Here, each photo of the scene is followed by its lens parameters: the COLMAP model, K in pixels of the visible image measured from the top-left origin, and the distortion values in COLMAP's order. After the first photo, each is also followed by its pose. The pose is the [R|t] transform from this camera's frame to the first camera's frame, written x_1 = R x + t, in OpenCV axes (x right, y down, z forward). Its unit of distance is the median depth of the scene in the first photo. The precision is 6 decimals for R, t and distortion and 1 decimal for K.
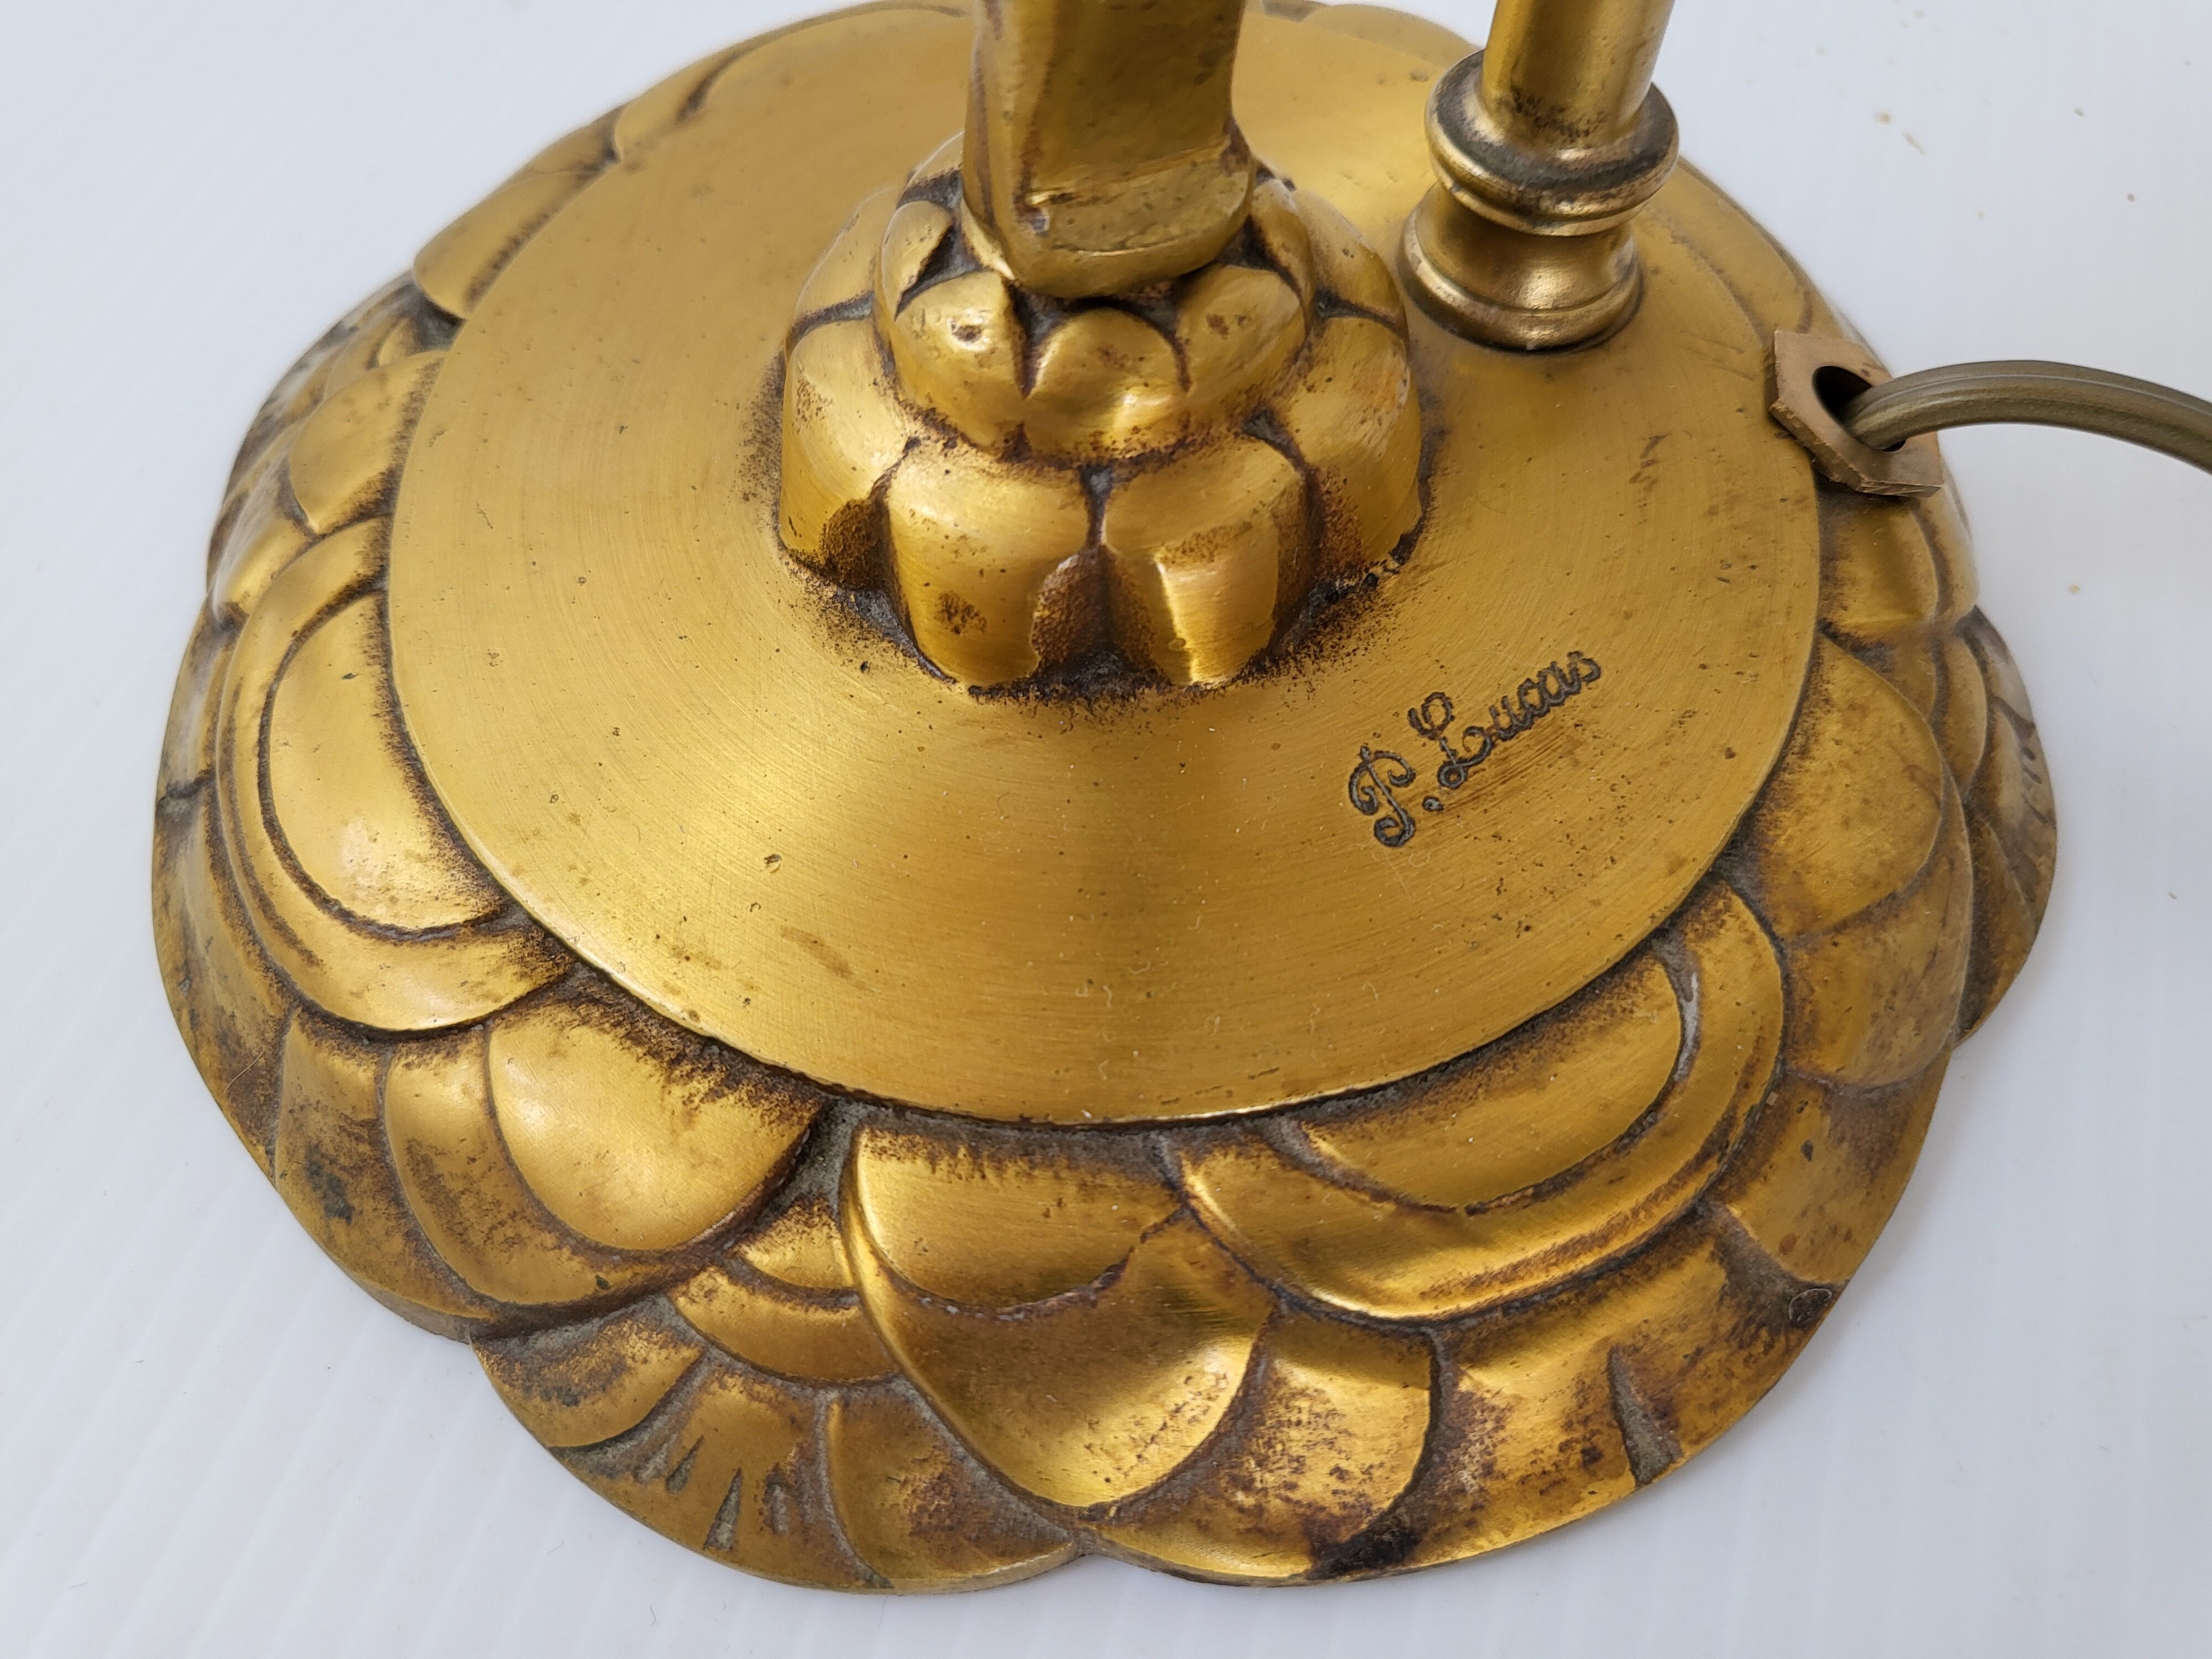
lens RADIAL K [[1824.3, 0, 1105.3], [0, 1824.3, 840.3], [0, 0, 1]] dist [-0.006758, 0.025594]
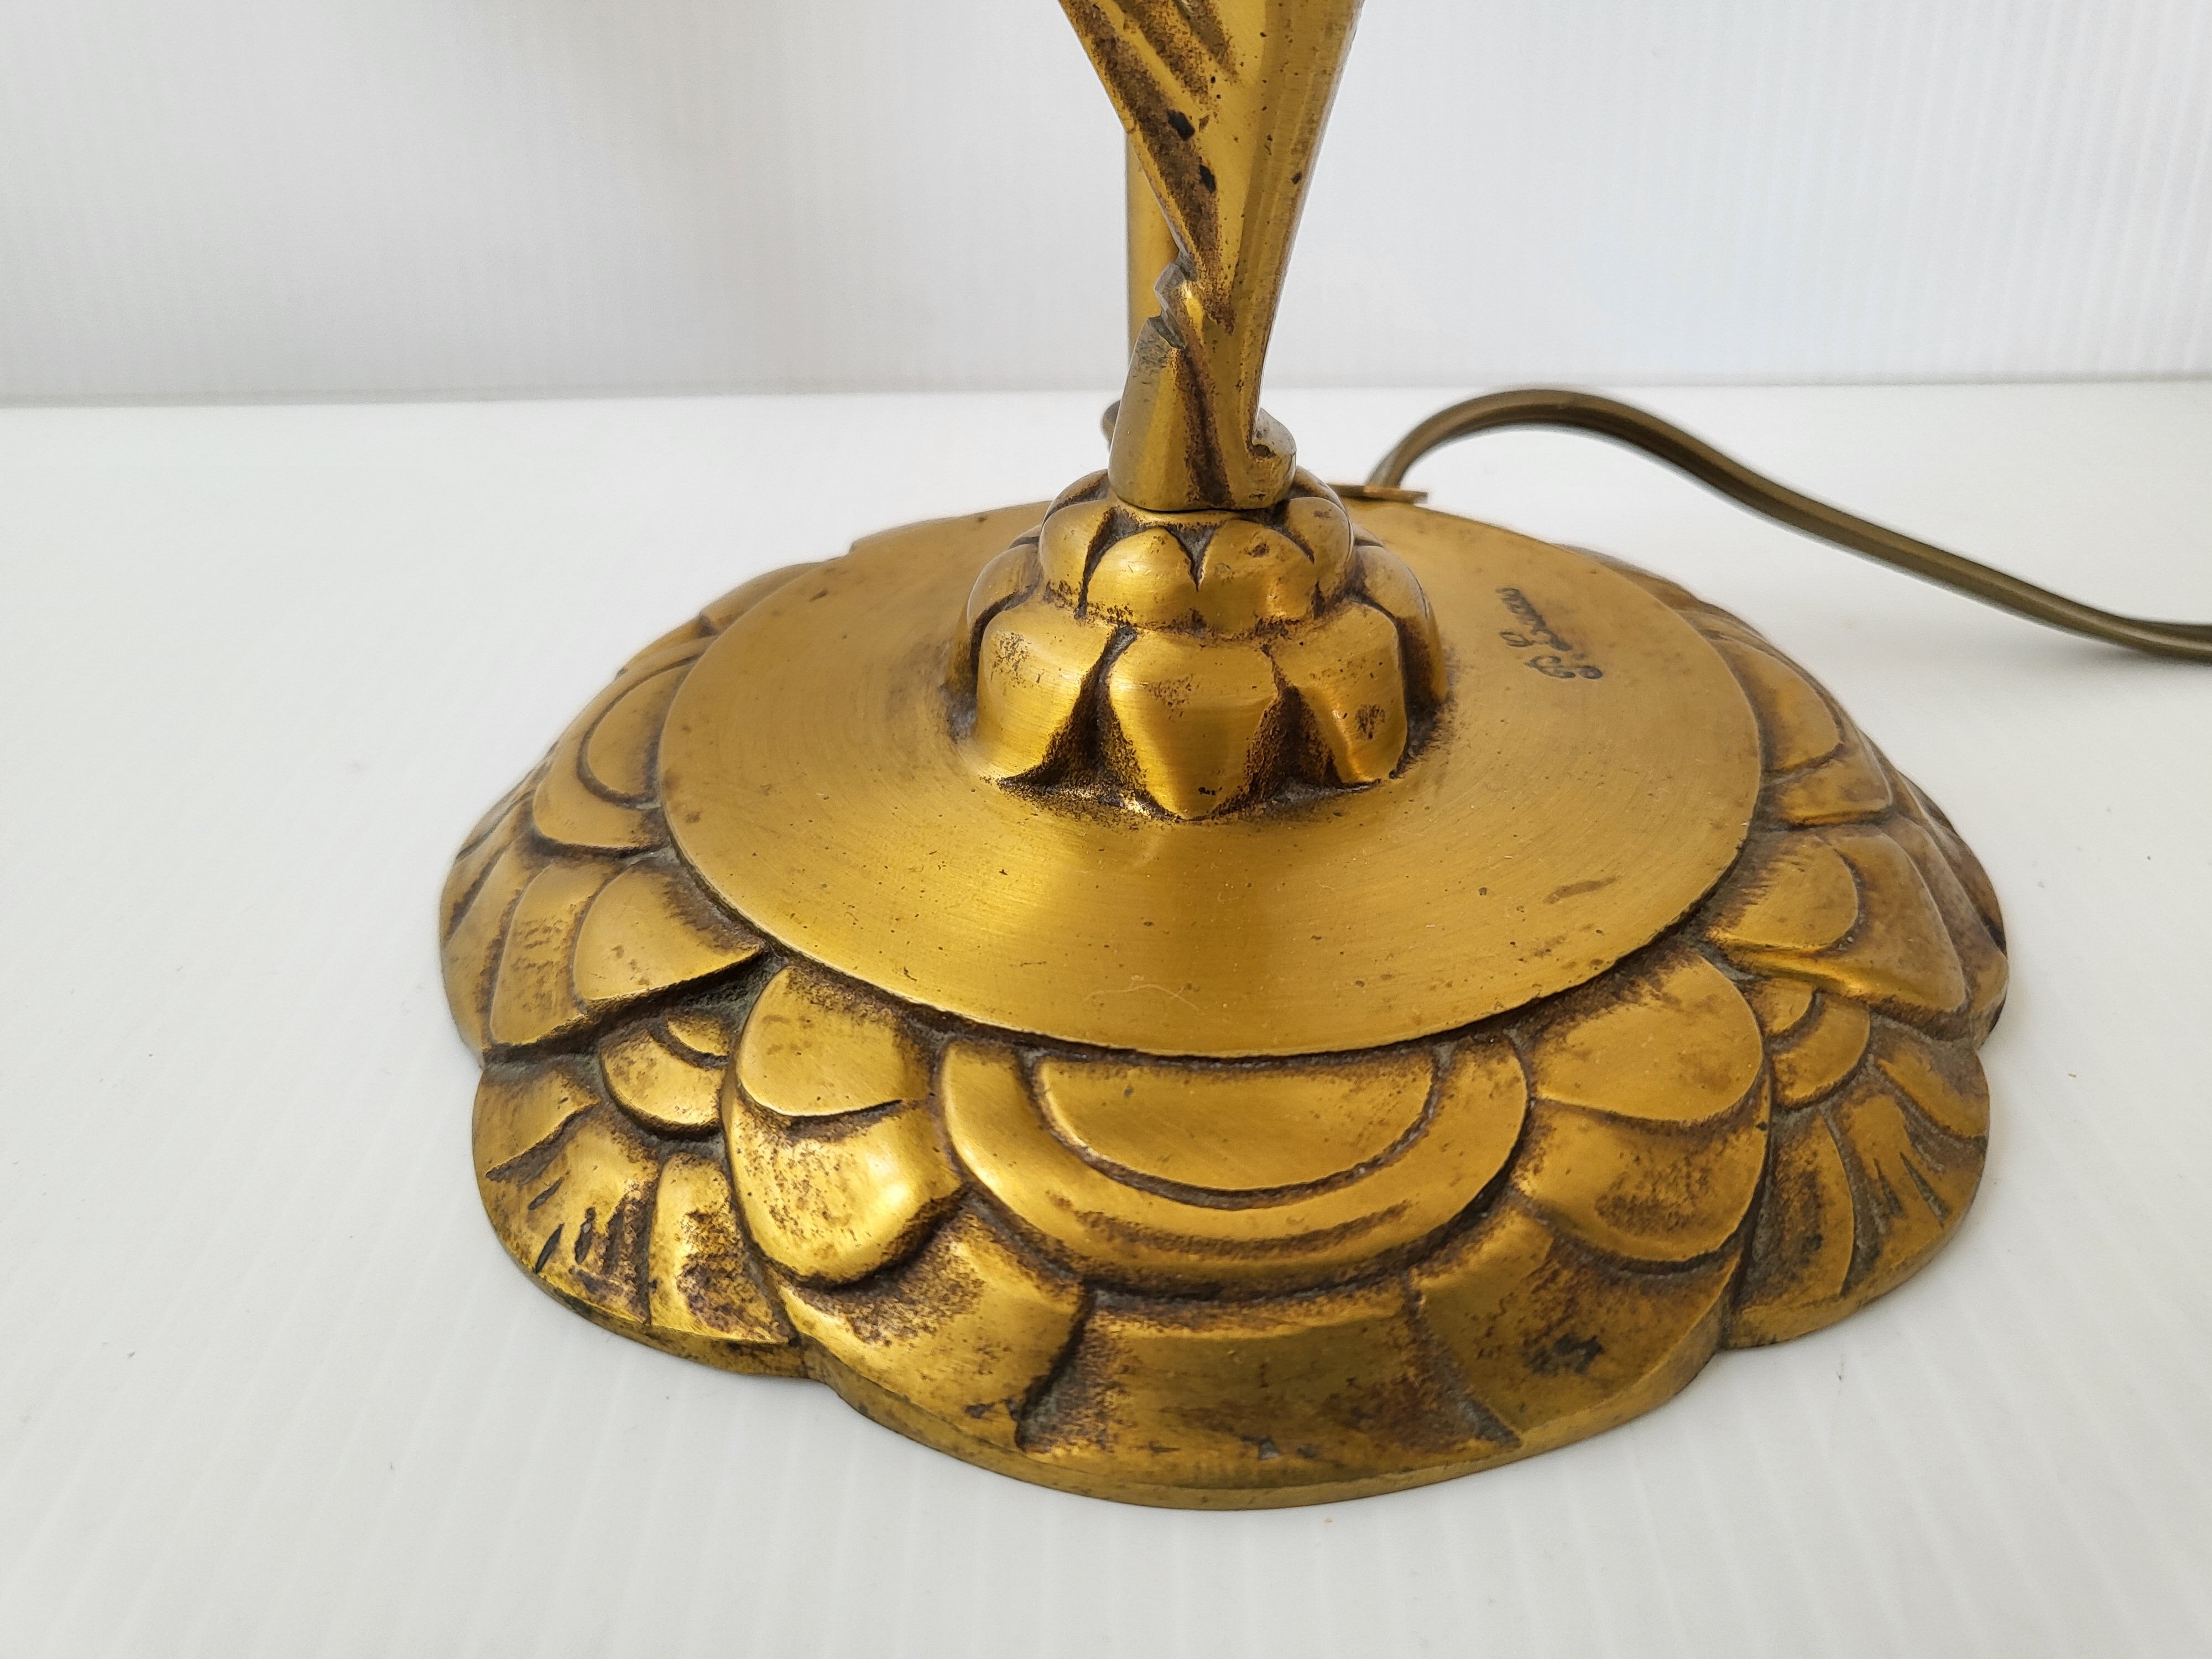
lens RADIAL K [[1824.3, 0, 1101.1], [0, 1824.3, 833.4], [0, 0, 1]] dist [-0.006758, 0.025594]
pose [[0.440948, -0.464569, 0.767946, -1.257216], [0.777871, 0.624650, -0.068765, -0.134760], [-0.447751, 0.627685, 0.636813, 0.282455]]
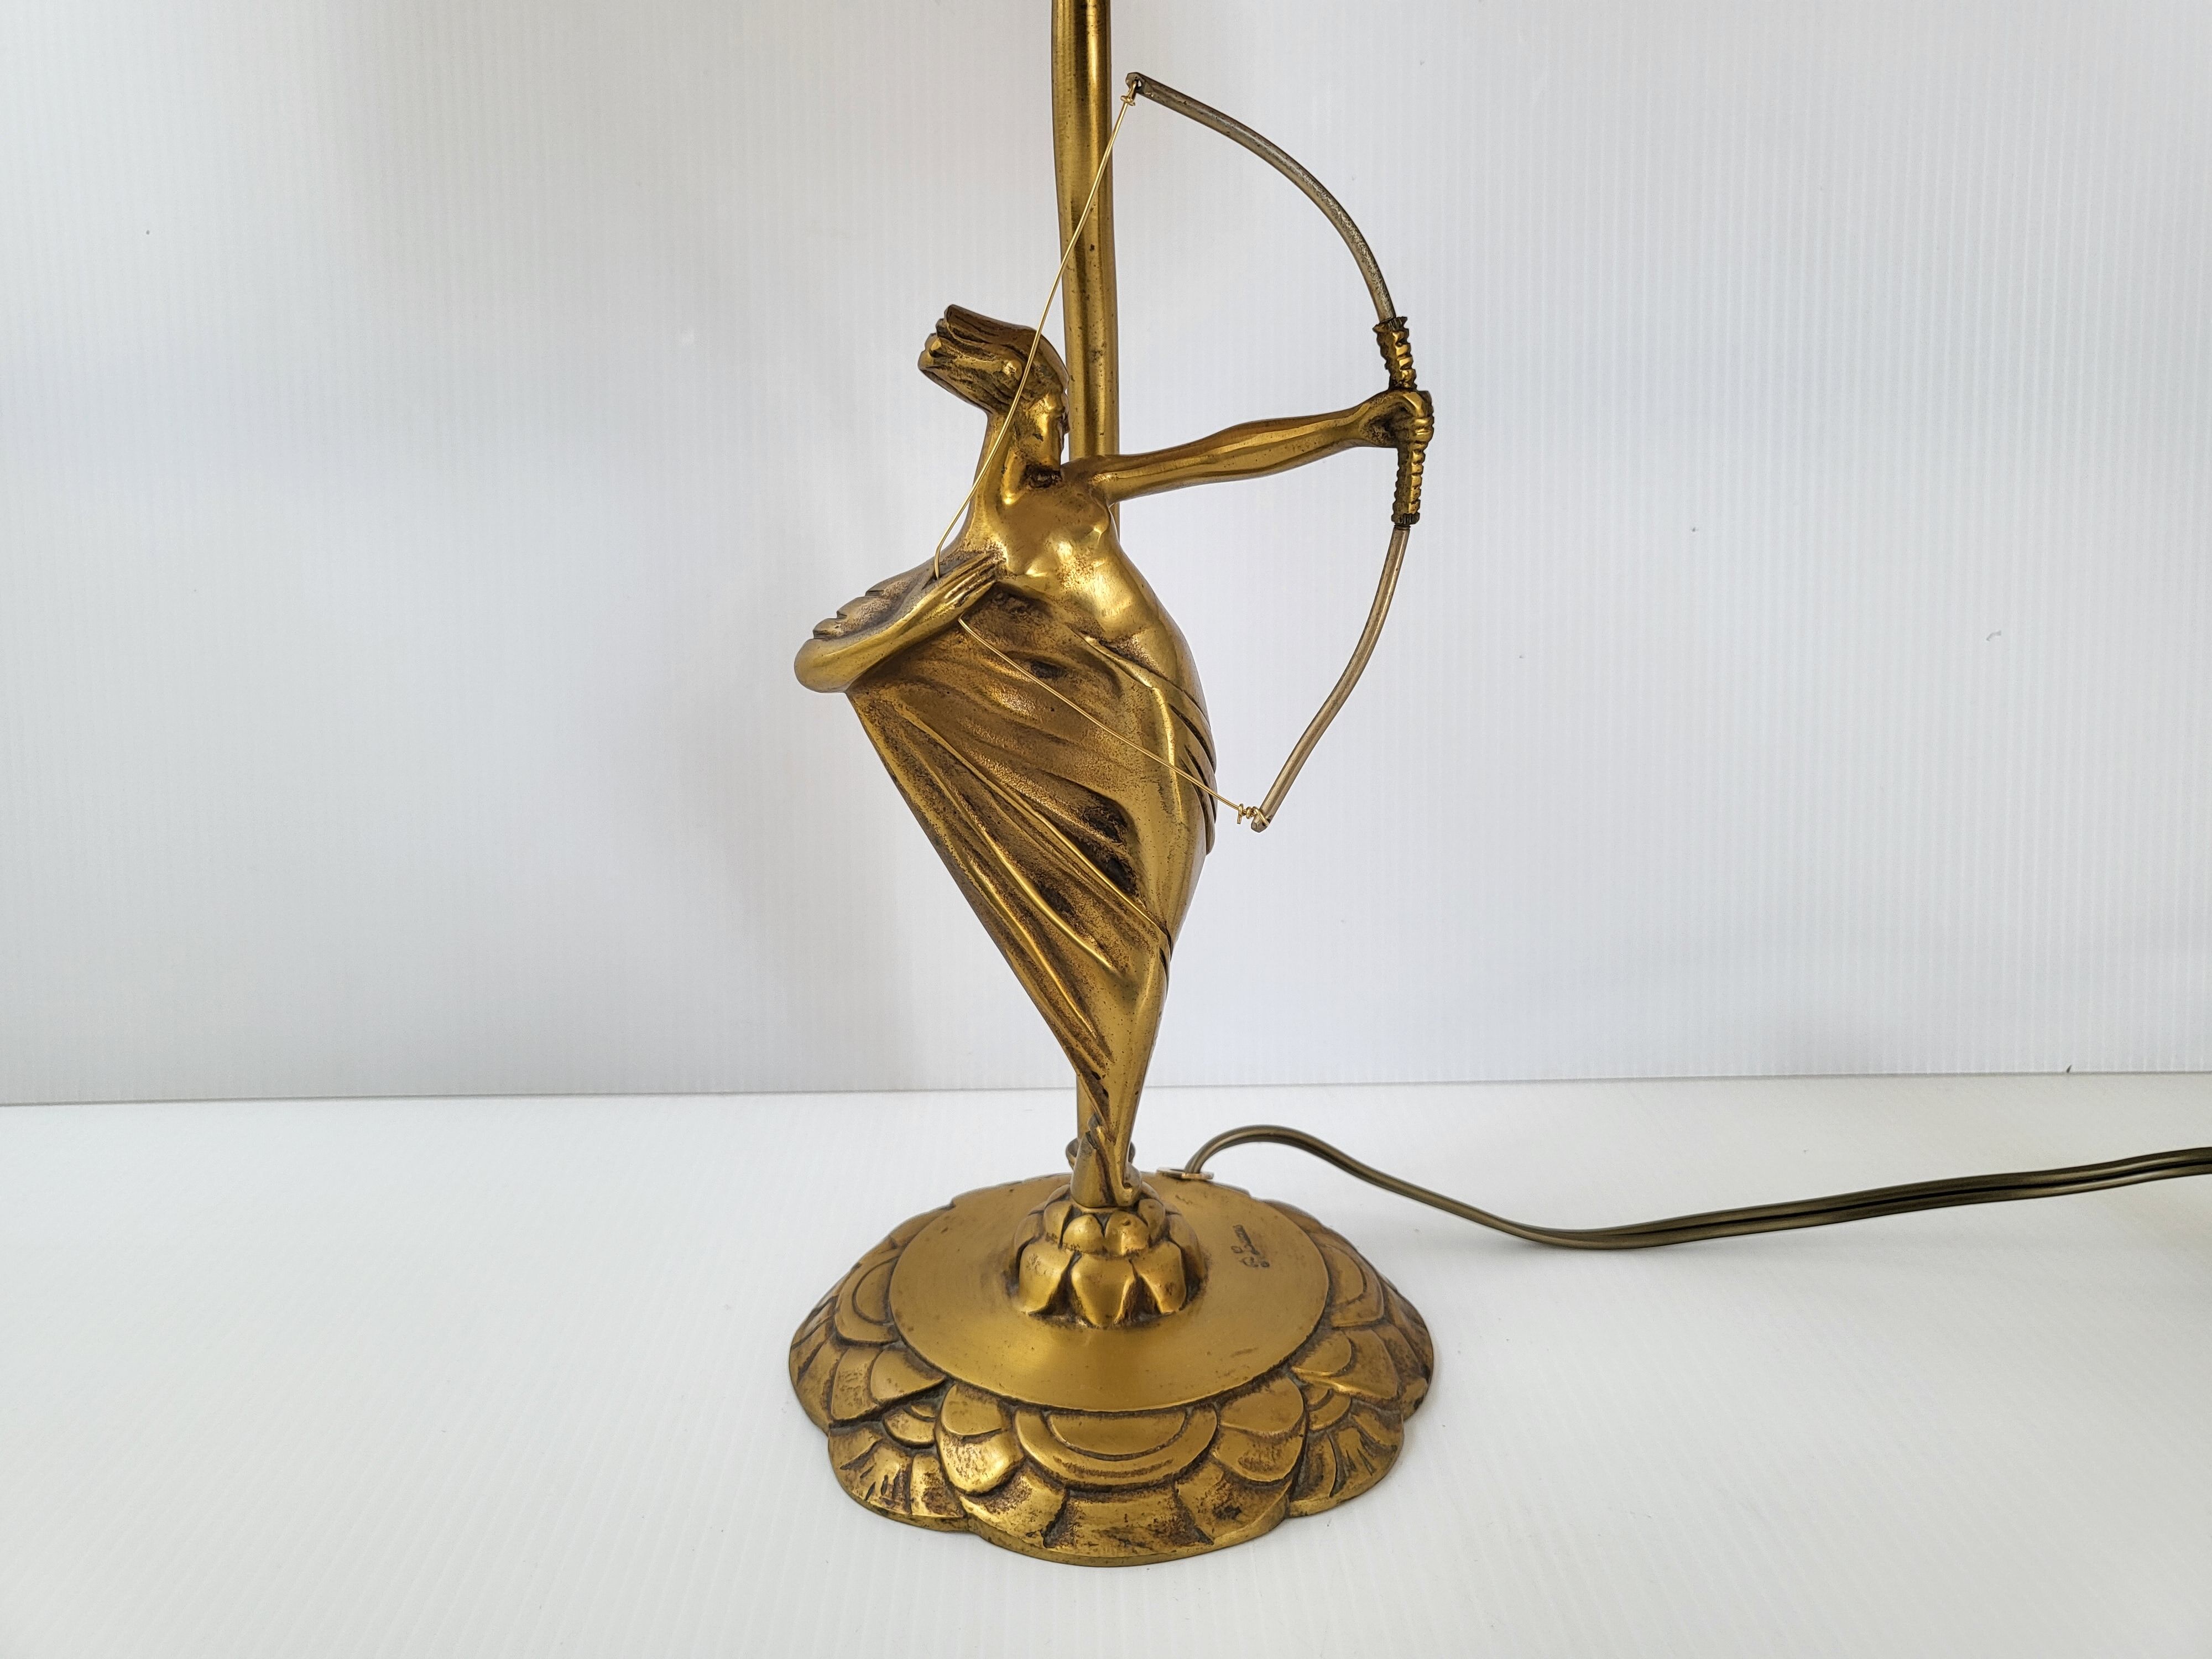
lens RADIAL K [[1824.3, 0, 1096.6], [0, 1824.3, 816.1], [0, 0, 1]] dist [-0.006758, 0.025594]
pose [[0.415456, -0.228947, 0.880329, -3.101516], [0.785449, 0.578411, -0.220252, 0.014601], [-0.458766, 0.782959, 0.420130, -1.169809]]
